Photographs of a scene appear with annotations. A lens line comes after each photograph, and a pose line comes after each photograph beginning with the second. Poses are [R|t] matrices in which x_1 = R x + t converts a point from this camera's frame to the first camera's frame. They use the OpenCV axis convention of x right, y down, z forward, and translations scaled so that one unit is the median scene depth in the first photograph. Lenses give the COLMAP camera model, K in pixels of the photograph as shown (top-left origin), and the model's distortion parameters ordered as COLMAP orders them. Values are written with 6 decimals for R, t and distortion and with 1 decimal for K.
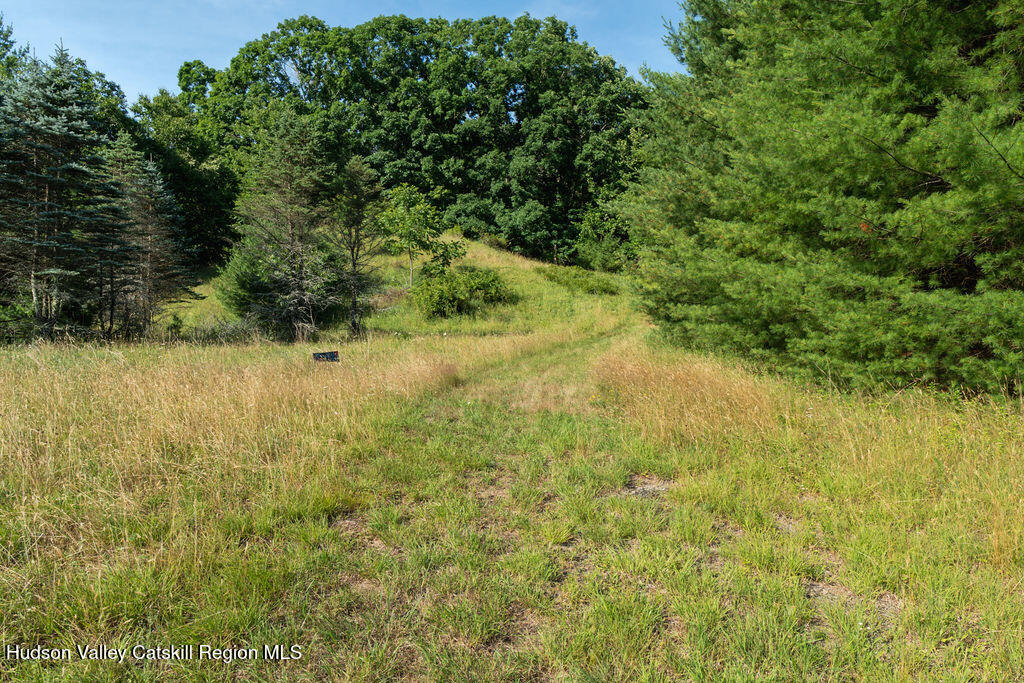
lens RADIAL K [[713.6, 0, 512.0], [0, 713.6, 341.5], [0, 0, 1]] dist [0.001997, -0.002386]
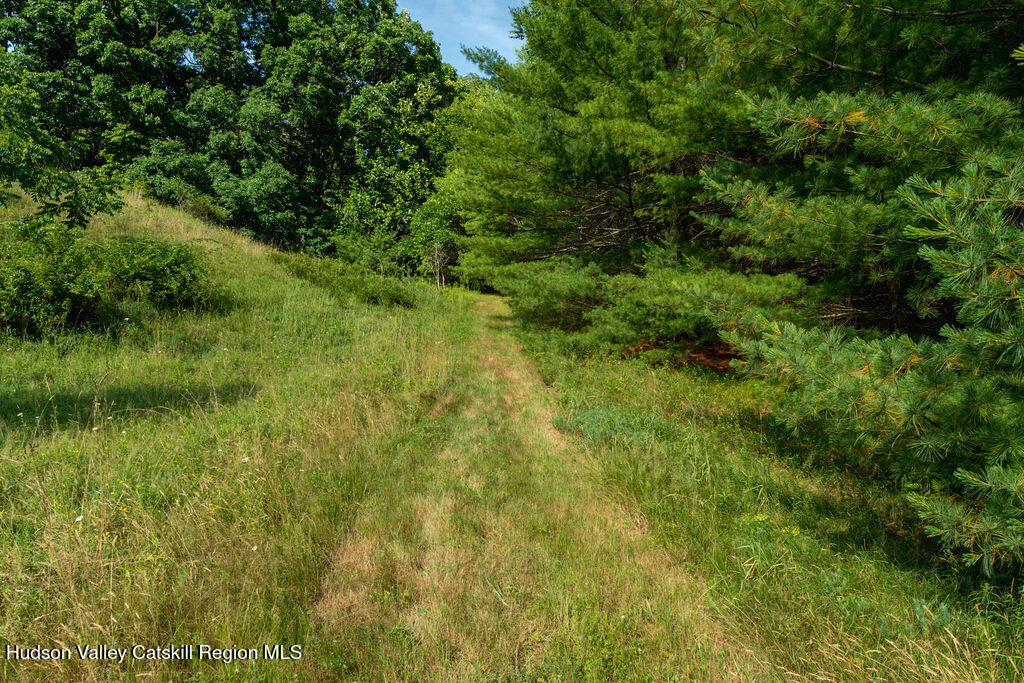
lens RADIAL K [[713.6, 0, 512.0], [0, 713.6, 341.5], [0, 0, 1]] dist [0.001997, -0.002386]
pose [[0.935560, 0.045847, 0.350180, 0.011160], [-0.037840, 0.998843, -0.029677, -0.015853], [-0.351136, 0.014514, 0.936212, 0.276524]]
